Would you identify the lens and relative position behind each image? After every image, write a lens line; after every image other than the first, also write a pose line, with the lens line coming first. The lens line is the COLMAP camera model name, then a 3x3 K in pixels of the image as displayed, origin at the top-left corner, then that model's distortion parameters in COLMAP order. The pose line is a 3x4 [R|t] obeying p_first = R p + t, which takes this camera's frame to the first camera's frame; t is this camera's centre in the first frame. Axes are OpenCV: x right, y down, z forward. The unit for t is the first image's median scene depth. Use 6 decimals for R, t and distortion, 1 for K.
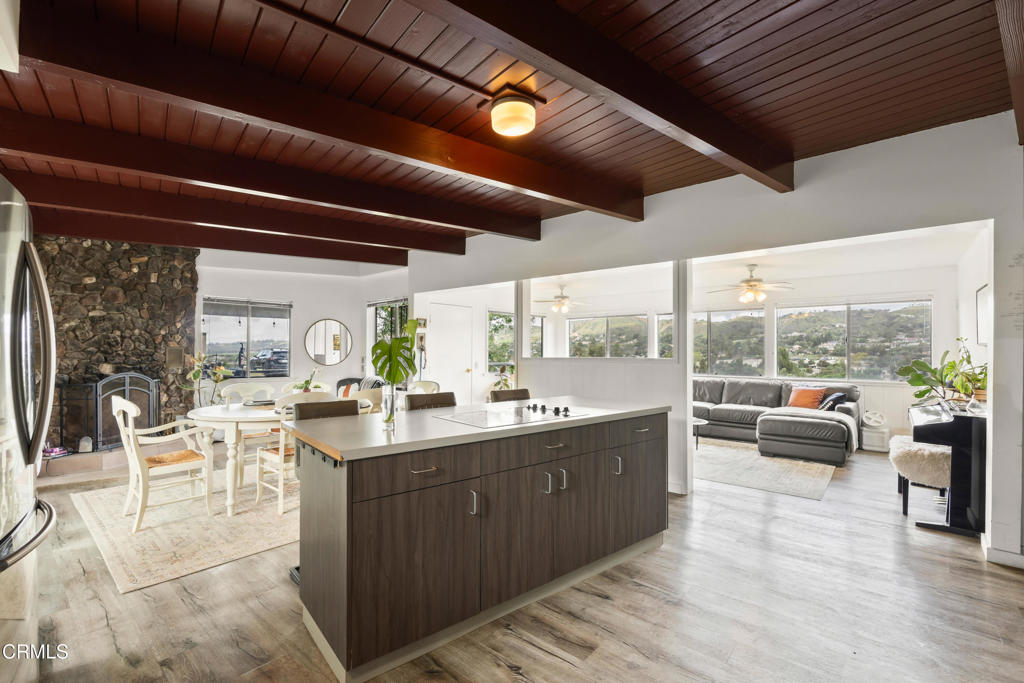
lens RADIAL K [[453.3, 0, 500.4], [0, 453.3, 346.3], [0, 0, 1]] dist [-0.001031, -0.000105]
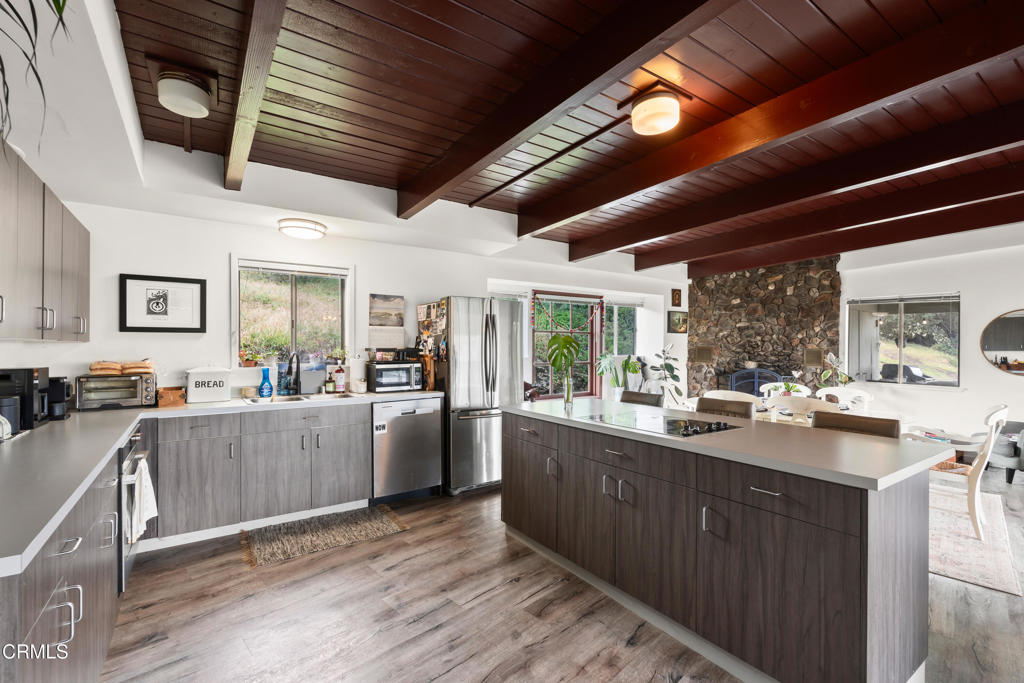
lens RADIAL K [[452.5, 0, 512.0], [0, 452.5, 341.5], [0, 0, 1]] dist [0.000825, 0.000041]
pose [[-0.068659, -0.013199, -0.997553, 0.525404], [0.002109, 0.999908, -0.013376, -0.003635], [0.997638, -0.003022, -0.068625, 0.393467]]
